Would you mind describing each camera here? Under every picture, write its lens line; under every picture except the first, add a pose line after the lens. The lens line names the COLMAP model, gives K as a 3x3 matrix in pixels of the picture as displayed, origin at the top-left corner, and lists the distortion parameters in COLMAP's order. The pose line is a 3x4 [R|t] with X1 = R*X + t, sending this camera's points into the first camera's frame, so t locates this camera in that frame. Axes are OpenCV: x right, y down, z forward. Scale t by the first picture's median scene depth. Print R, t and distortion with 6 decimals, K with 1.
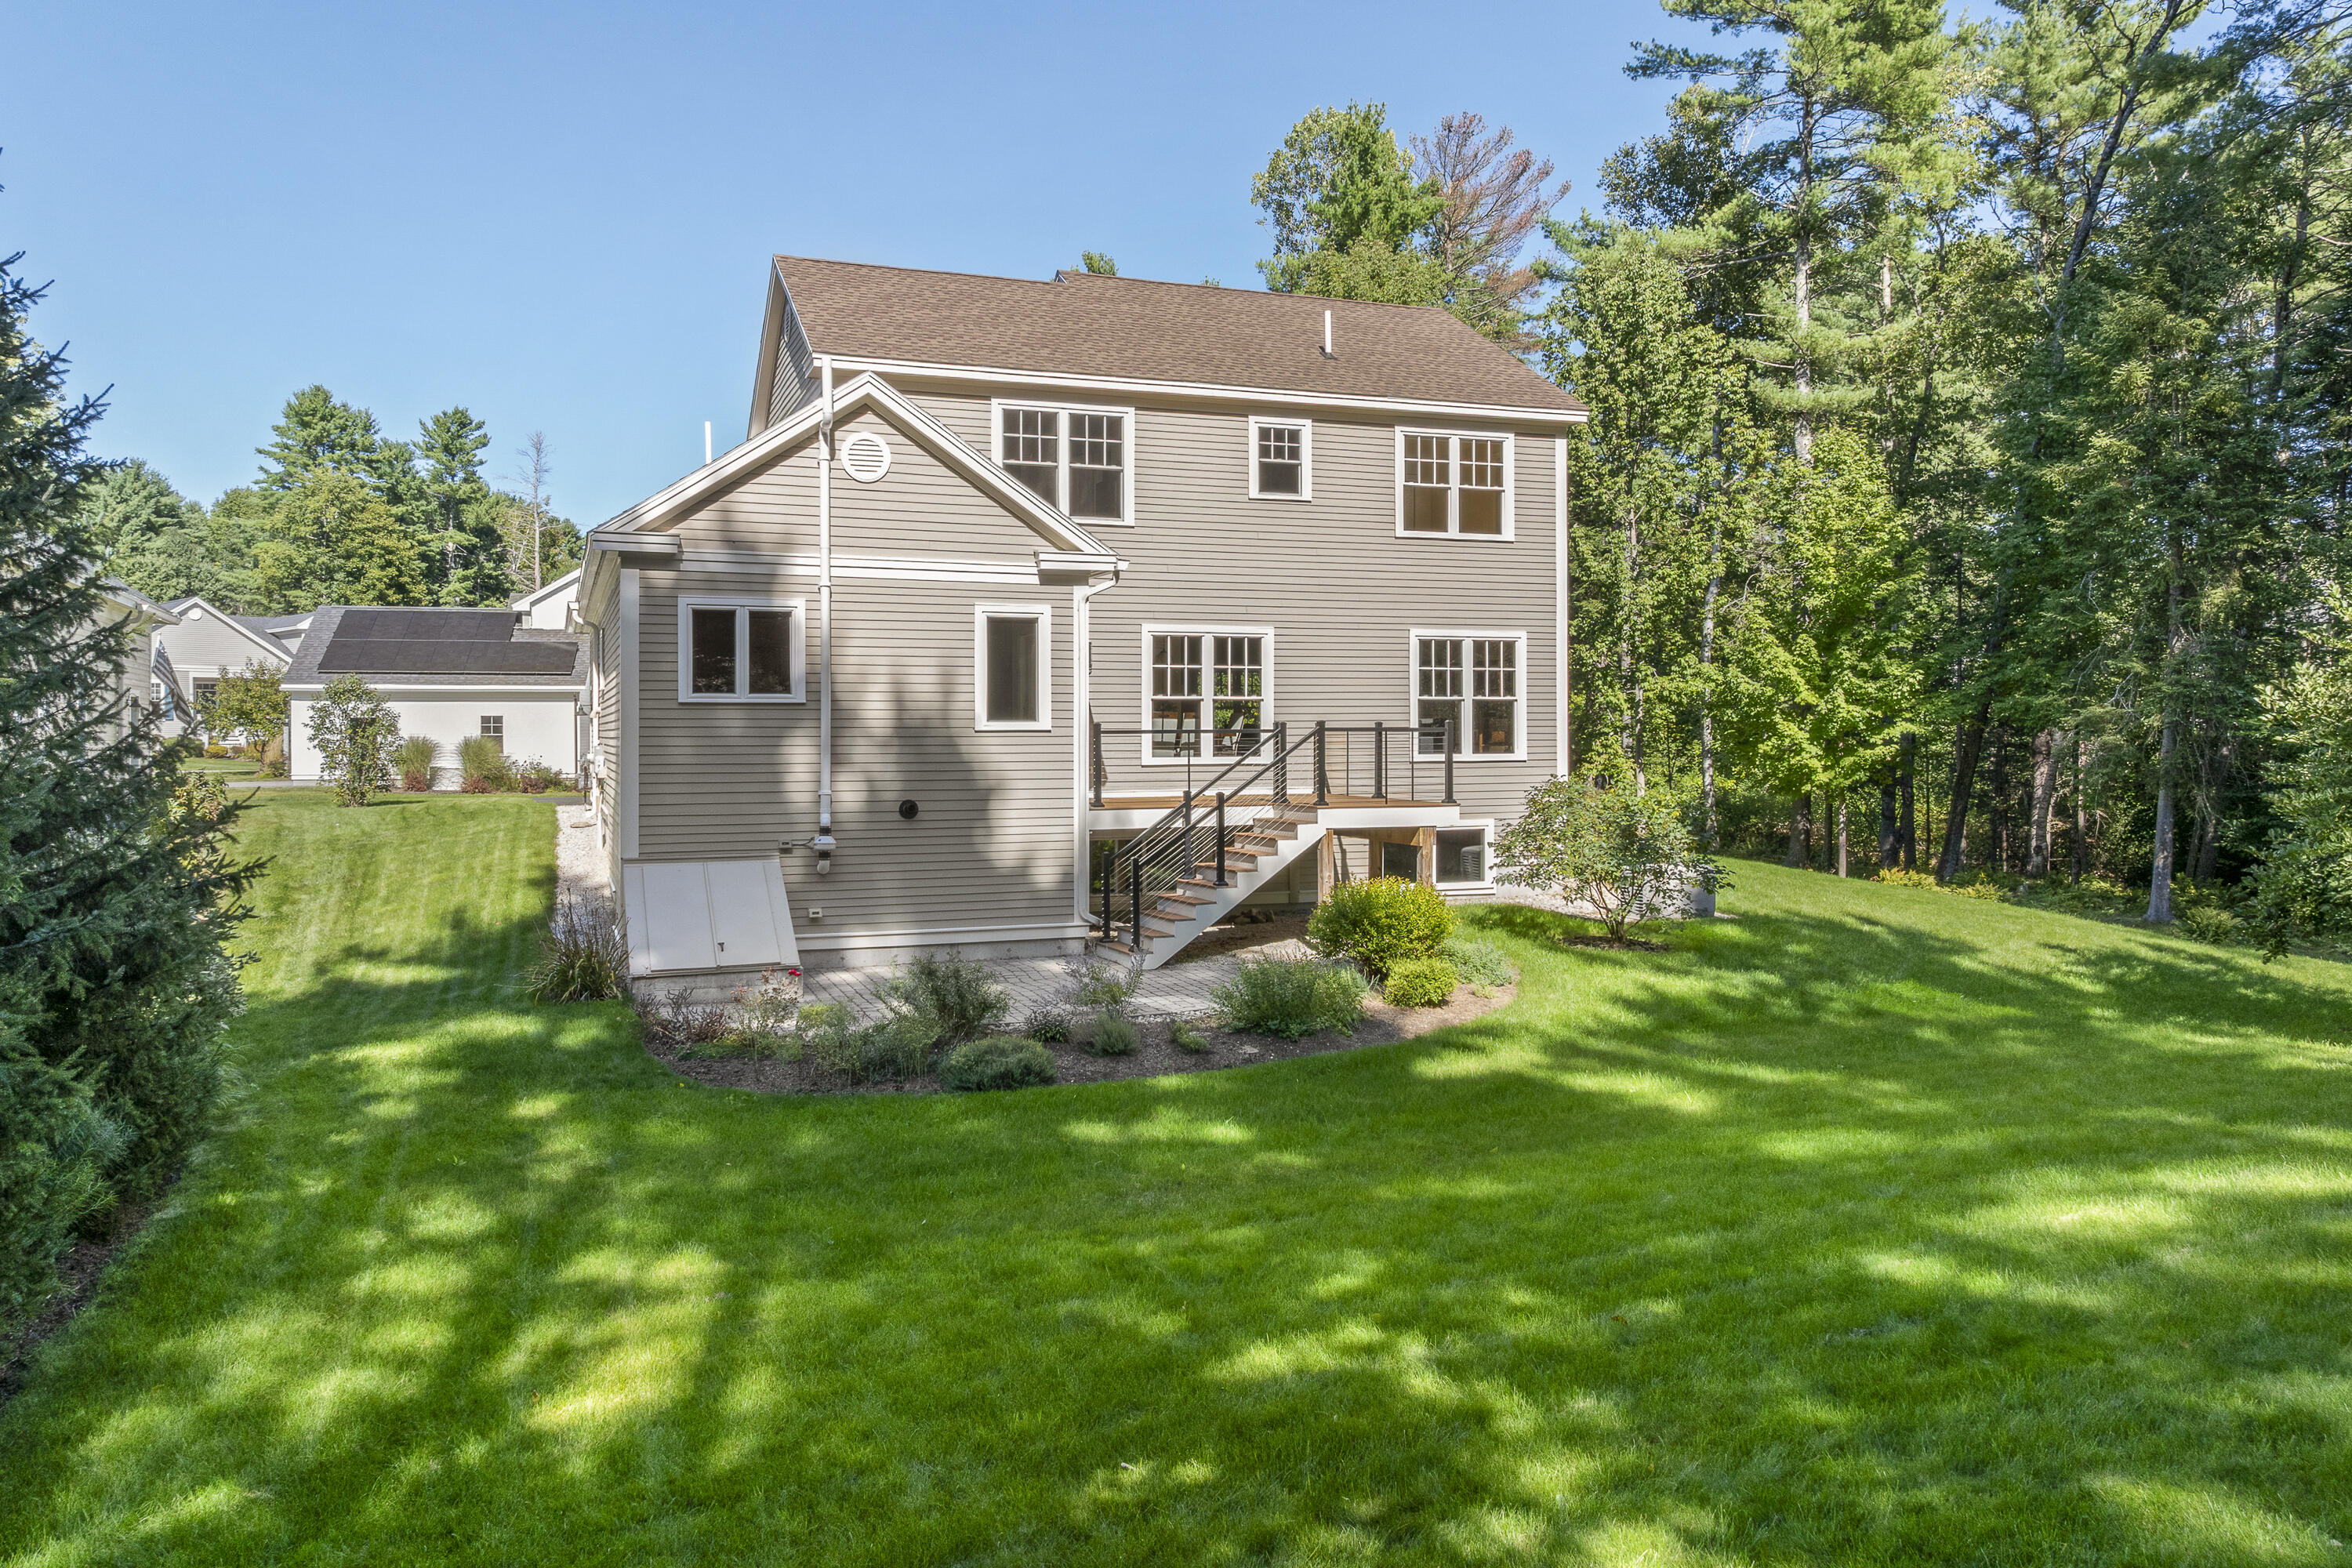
lens RADIAL K [[1663.9, 0, 1185.2], [0, 1663.9, 773.6], [0, 0, 1]] dist [-0.002943, -0.000304]
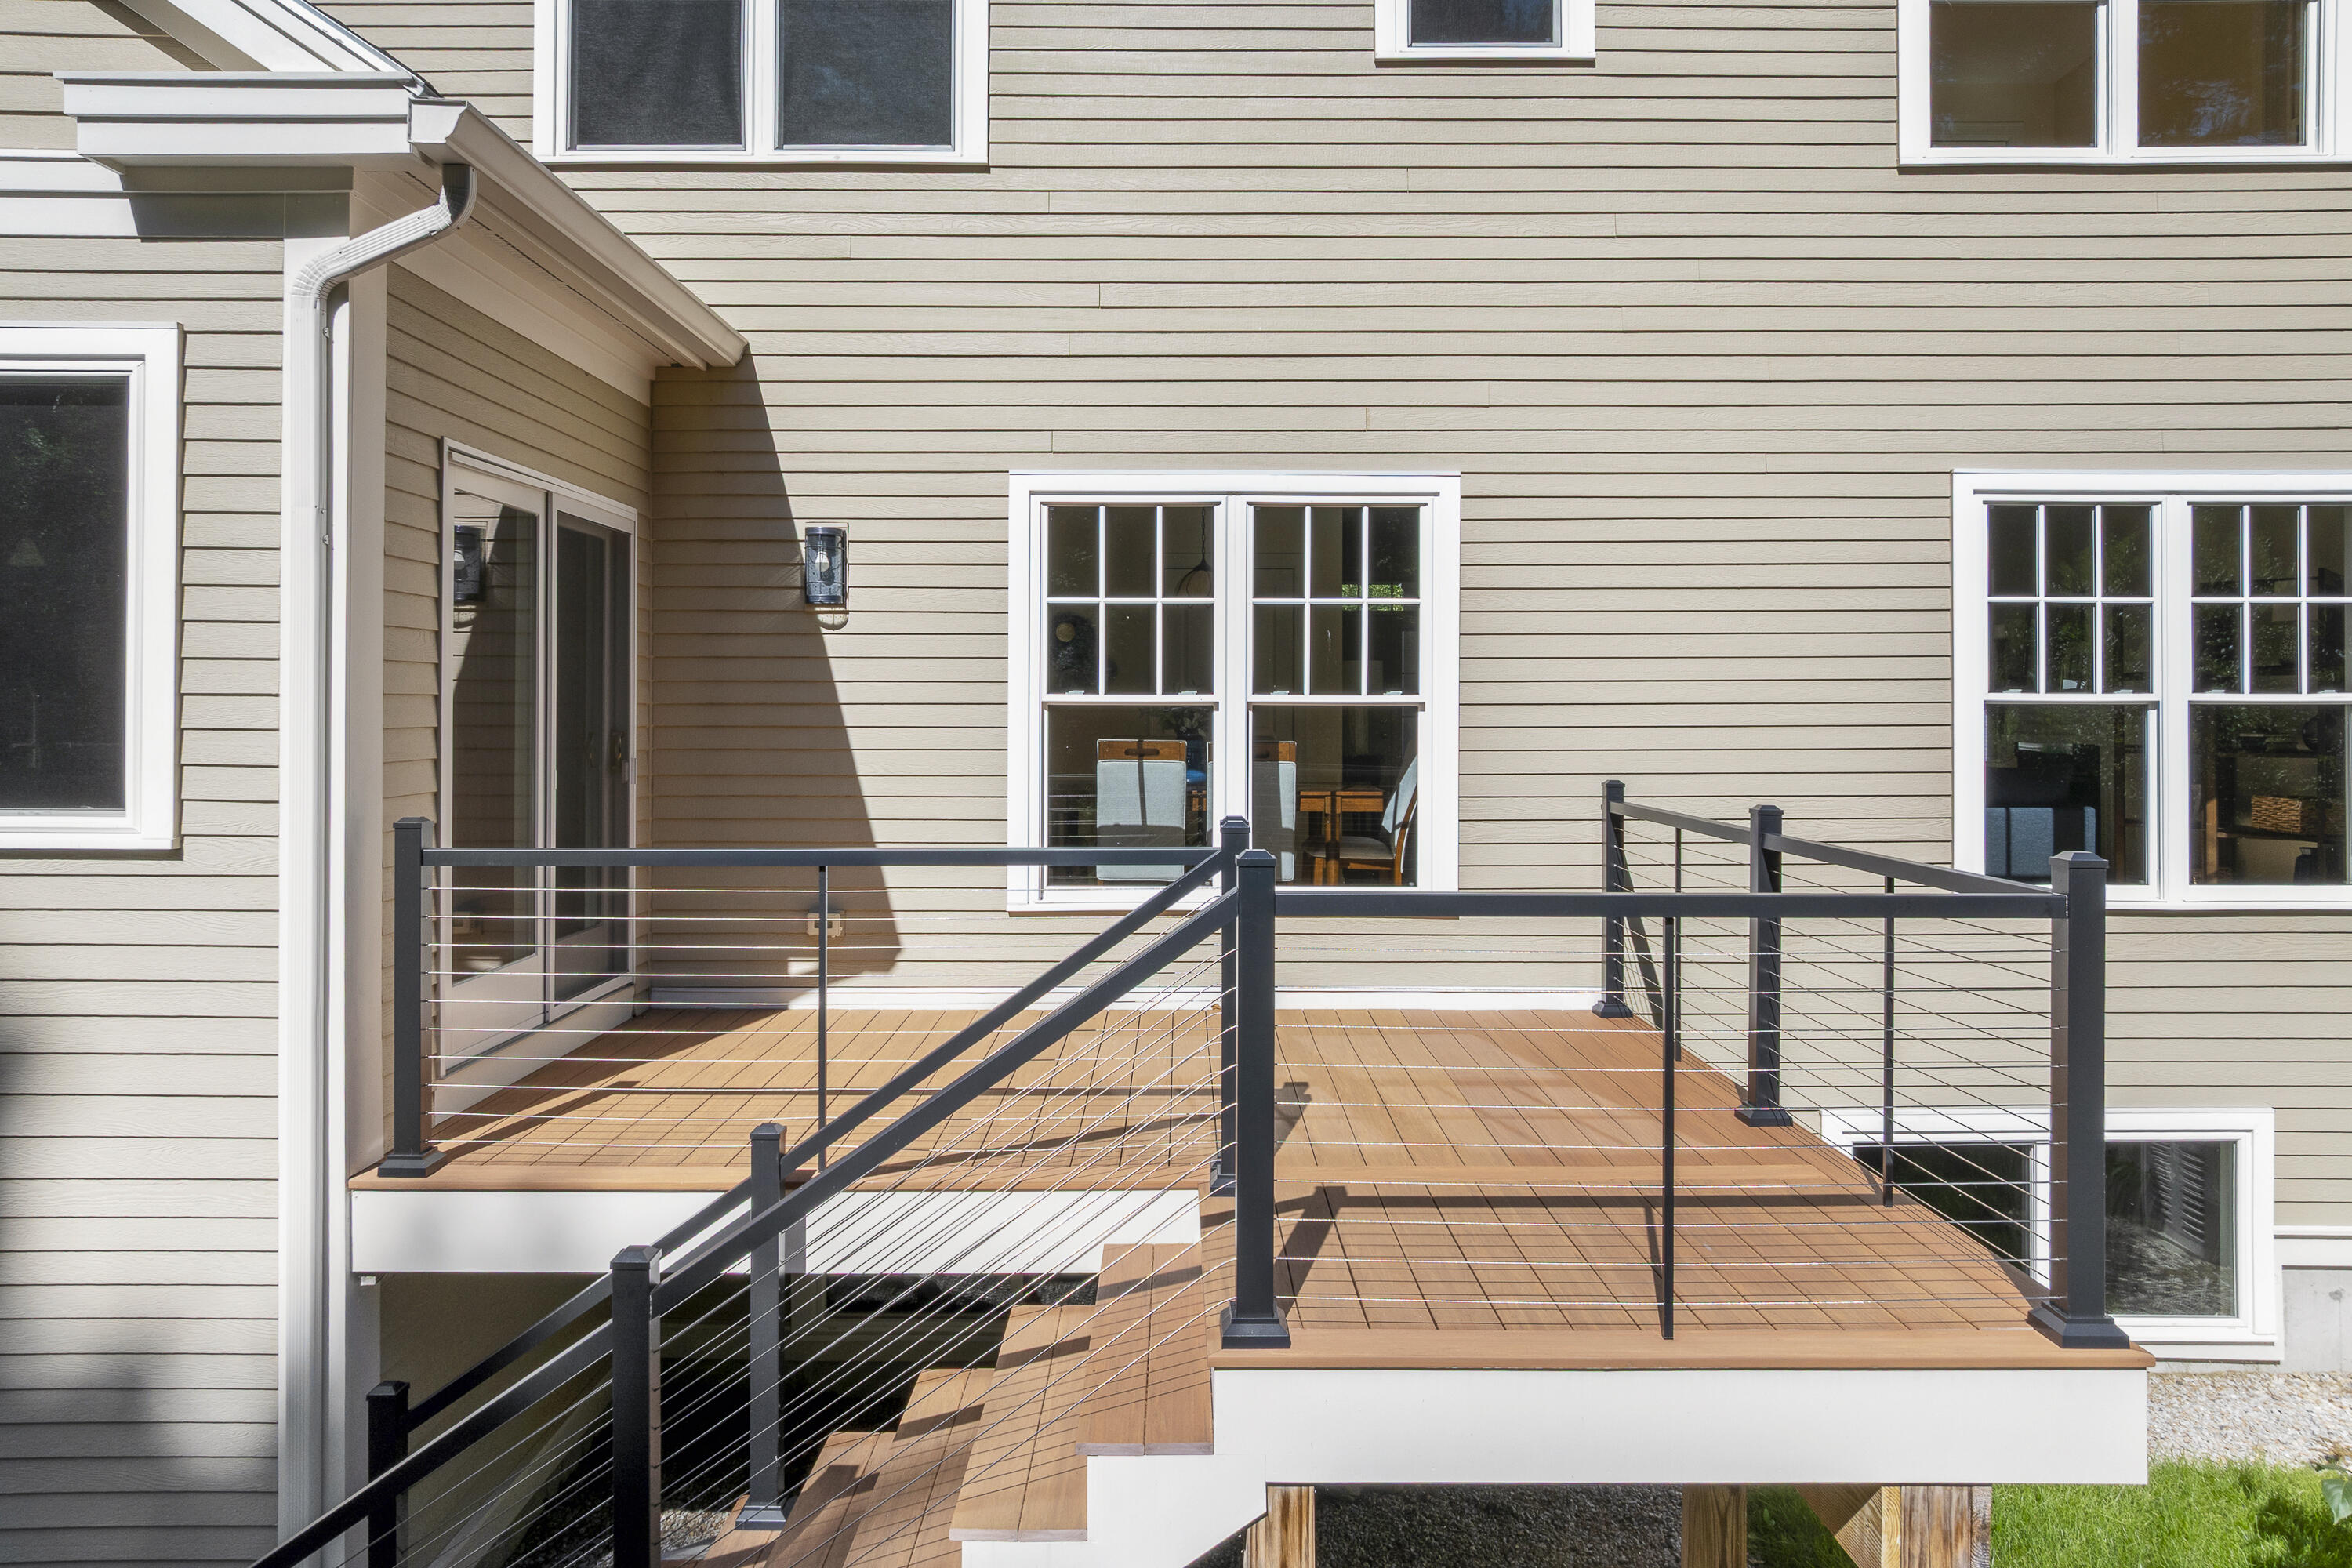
lens RADIAL K [[1663.9, 0, 1178.2], [0, 1663.9, 719.7], [0, 0, 1]] dist [-0.002943, -0.000304]
pose [[0.938596, 0.004754, -0.344986, 0.112095], [-0.012613, 0.999709, -0.020539, -0.035092], [0.344788, 0.023629, 0.938383, 0.699356]]
